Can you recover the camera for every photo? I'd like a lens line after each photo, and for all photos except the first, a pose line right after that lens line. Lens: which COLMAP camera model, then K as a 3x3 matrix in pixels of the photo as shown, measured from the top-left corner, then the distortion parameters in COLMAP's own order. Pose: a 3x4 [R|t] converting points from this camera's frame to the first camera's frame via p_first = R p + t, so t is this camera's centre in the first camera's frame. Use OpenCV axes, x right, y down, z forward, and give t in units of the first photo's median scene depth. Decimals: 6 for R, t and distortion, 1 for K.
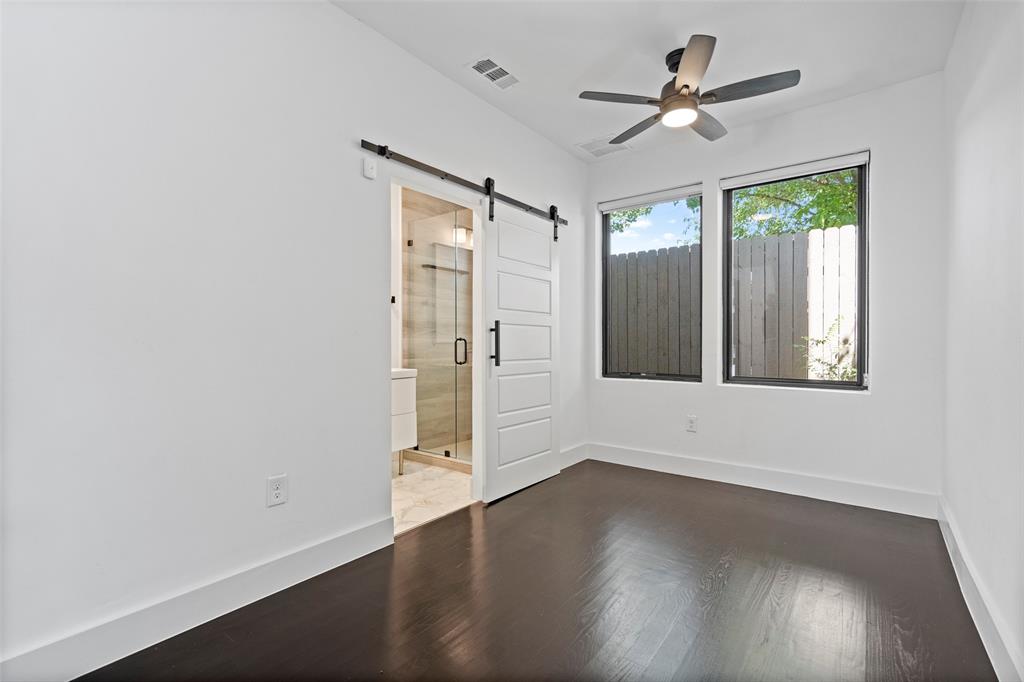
lens RADIAL K [[468.5, 0, 512.1], [0, 468.5, 341.3], [0, 0, 1]] dist [0.002933, -0.000624]
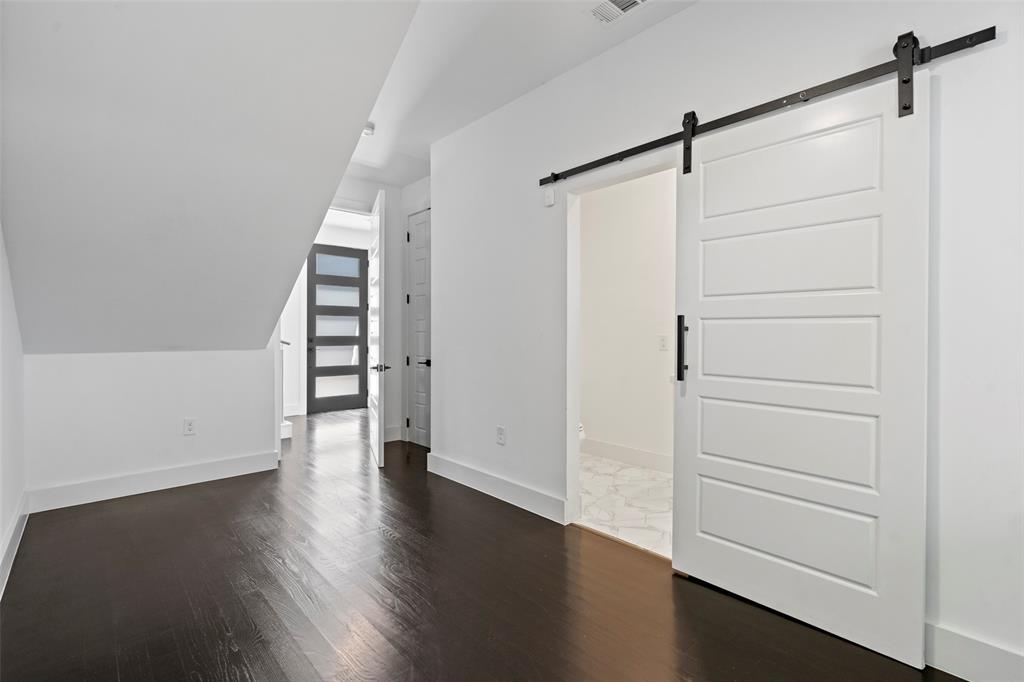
lens RADIAL K [[468.5, 0, 514.2], [0, 468.5, 336.2], [0, 0, 1]] dist [0.002933, -0.000624]
pose [[-0.169587, 0.005611, -0.985499, 0.691658], [-0.003598, 0.999974, 0.006313, -0.017208], [0.985509, 0.004617, -0.169562, 0.864195]]
